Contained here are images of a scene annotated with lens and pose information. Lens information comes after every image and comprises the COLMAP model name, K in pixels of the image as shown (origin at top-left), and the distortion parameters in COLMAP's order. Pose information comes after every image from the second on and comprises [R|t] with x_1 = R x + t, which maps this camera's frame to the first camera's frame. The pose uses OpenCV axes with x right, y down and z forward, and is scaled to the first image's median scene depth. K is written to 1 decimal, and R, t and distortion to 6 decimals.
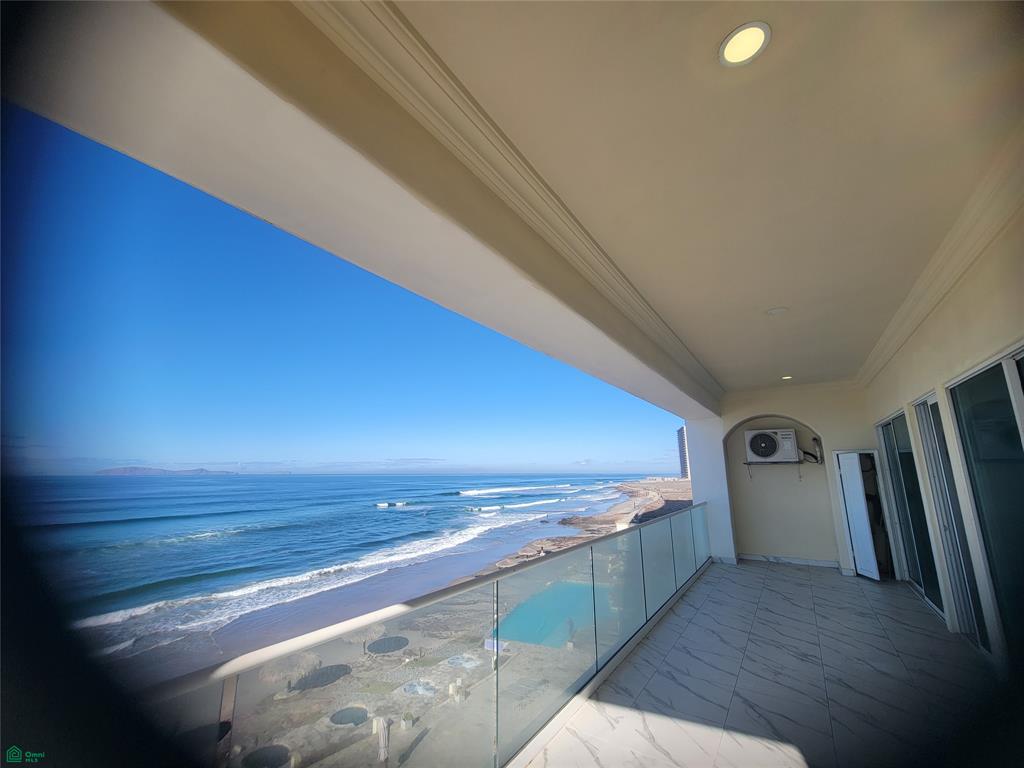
lens RADIAL K [[417.8, 0, 513.6], [0, 417.8, 382.1], [0, 0, 1]] dist [0.001058, -0.000010]
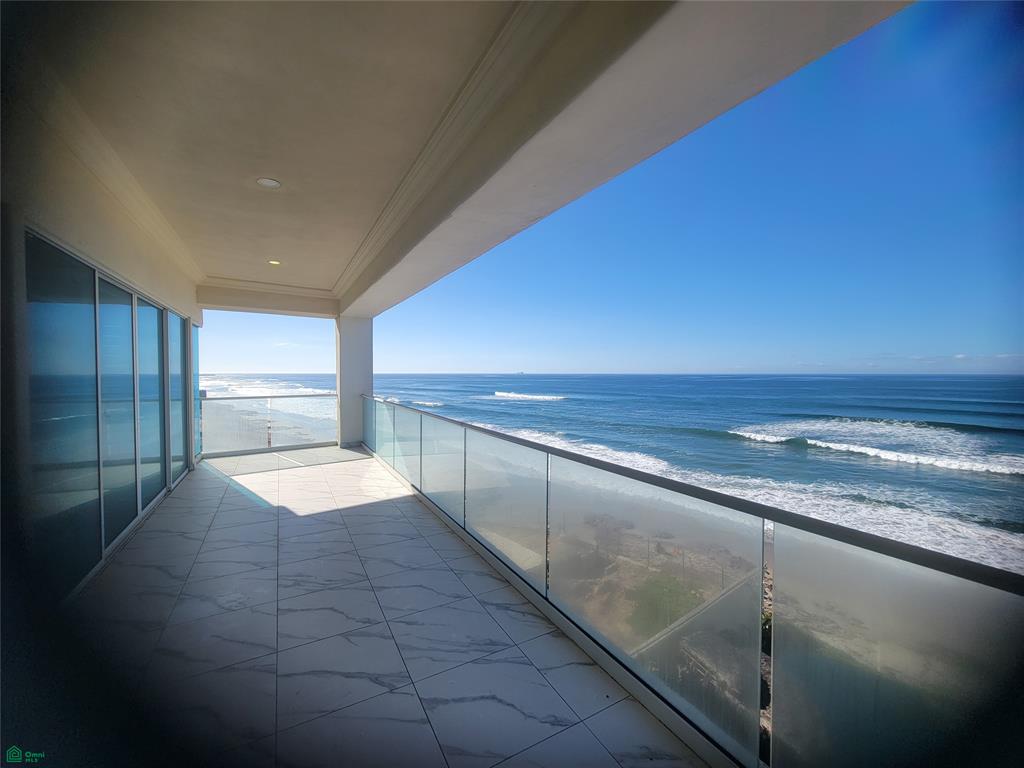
lens RADIAL K [[417.8, 0, 513.6], [0, 417.8, 382.1], [0, 0, 1]] dist [0.001058, -0.000010]
pose [[-0.463494, 0.023706, -0.885783, 0.880498], [0.188921, 0.979302, -0.072646, 0.304479], [0.865727, -0.201014, -0.458378, 1.318712]]
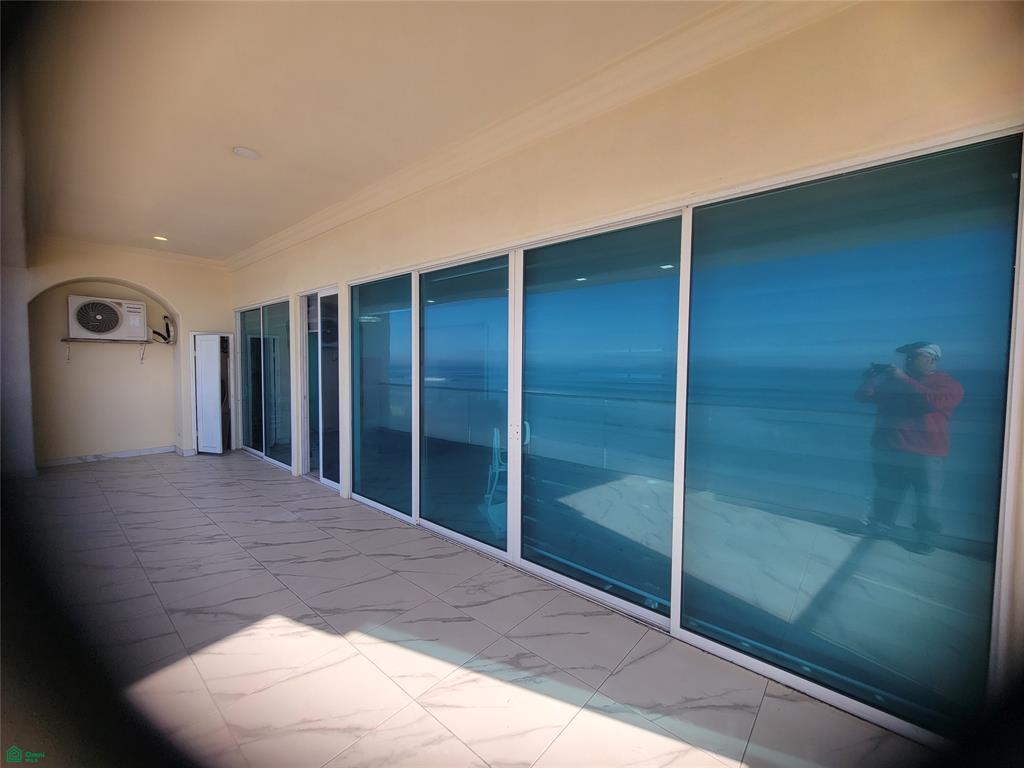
lens RADIAL K [[417.8, 0, 513.6], [0, 417.8, 382.1], [0, 0, 1]] dist [0.001058, -0.000010]
pose [[0.126014, -0.036509, 0.991356, -0.100055], [-0.219846, 0.973446, 0.063794, 0.075252], [-0.967361, -0.225985, 0.114641, 0.228457]]
